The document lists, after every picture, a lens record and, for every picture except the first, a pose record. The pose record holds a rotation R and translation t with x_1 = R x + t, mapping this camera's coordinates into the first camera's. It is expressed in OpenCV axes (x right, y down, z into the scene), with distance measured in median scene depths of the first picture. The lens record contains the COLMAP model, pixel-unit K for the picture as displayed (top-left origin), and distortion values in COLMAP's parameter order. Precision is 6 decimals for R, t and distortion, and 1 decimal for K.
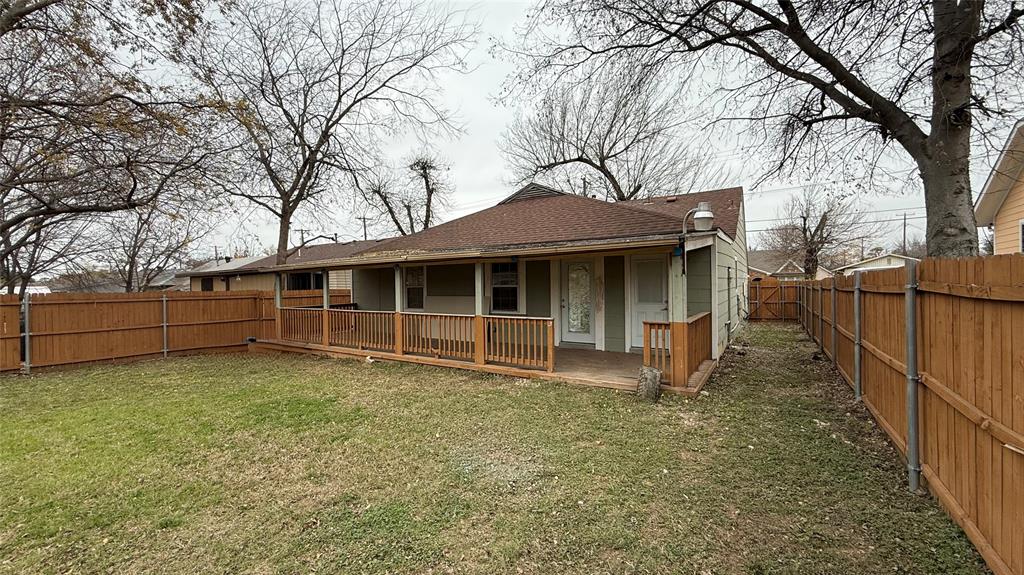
lens RADIAL K [[406.3, 0, 512.0], [0, 406.3, 287.5], [0, 0, 1]] dist [0.002152, 0.000129]
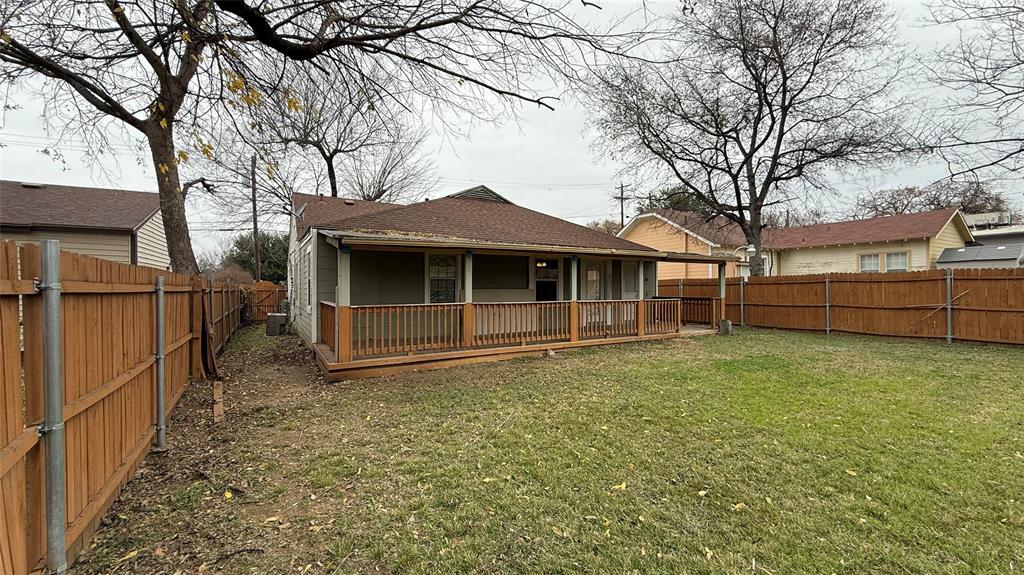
lens RADIAL K [[406.3, 0, 512.0], [0, 406.3, 287.5], [0, 0, 1]] dist [0.002152, 0.000129]
pose [[0.453131, 0.004698, 0.891432, -0.887393], [0.005565, 0.999952, -0.008099, 0.021896], [-0.891427, 0.008631, 0.453083, 0.454348]]
